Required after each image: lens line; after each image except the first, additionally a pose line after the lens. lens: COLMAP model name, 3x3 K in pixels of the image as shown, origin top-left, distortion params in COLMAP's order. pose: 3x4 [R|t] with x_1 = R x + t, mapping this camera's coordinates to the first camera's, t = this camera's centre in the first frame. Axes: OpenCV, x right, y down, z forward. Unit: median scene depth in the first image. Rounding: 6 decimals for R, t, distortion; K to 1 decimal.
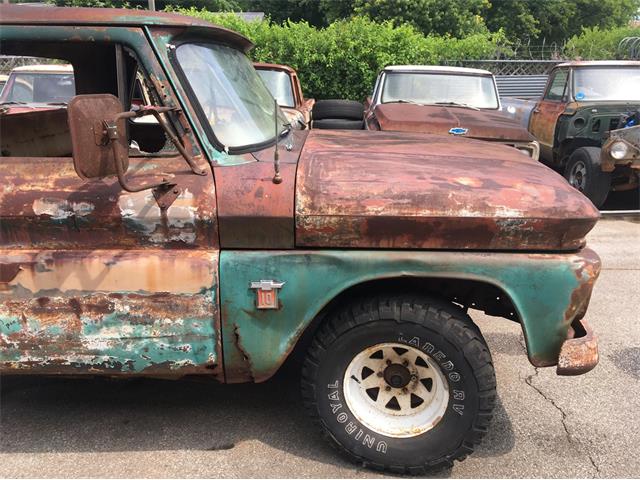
lens RADIAL K [[545.6, 0, 322.0], [0, 545.6, 239.6], [0, 0, 1]] dist [0.074956, -0.103266]
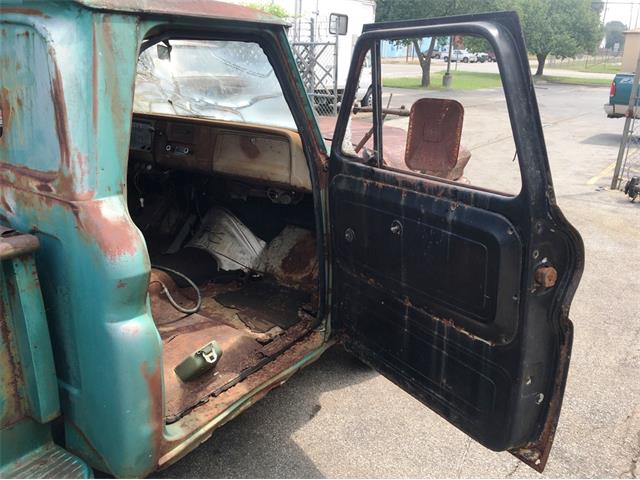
lens RADIAL K [[545.6, 0, 320.3], [0, 545.6, 237.7], [0, 0, 1]] dist [0.074956, -0.103266]
pose [[0.563234, -0.257409, 0.785180, -1.102567], [0.217044, 0.962960, 0.159999, -0.152783], [-0.797282, 0.080302, 0.598241, 0.354258]]
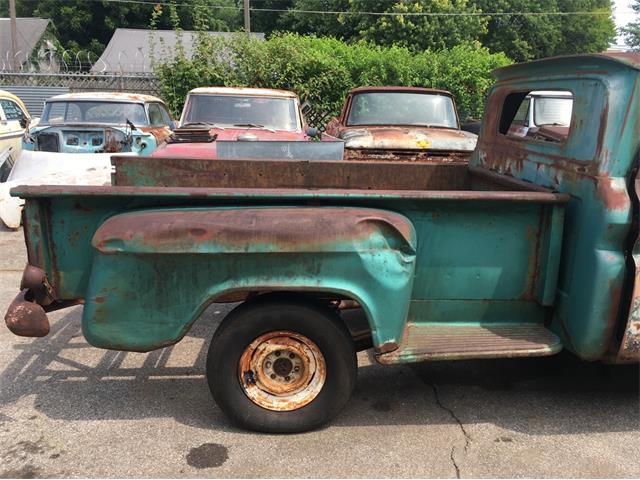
lens RADIAL K [[545.6, 0, 315.9], [0, 545.6, 238.7], [0, 0, 1]] dist [0.074956, -0.103266]
pose [[0.997746, -0.003730, 0.067007, -1.415189], [0.005895, 0.999466, -0.032138, 0.016074], [-0.066851, 0.032460, 0.997235, -0.148860]]
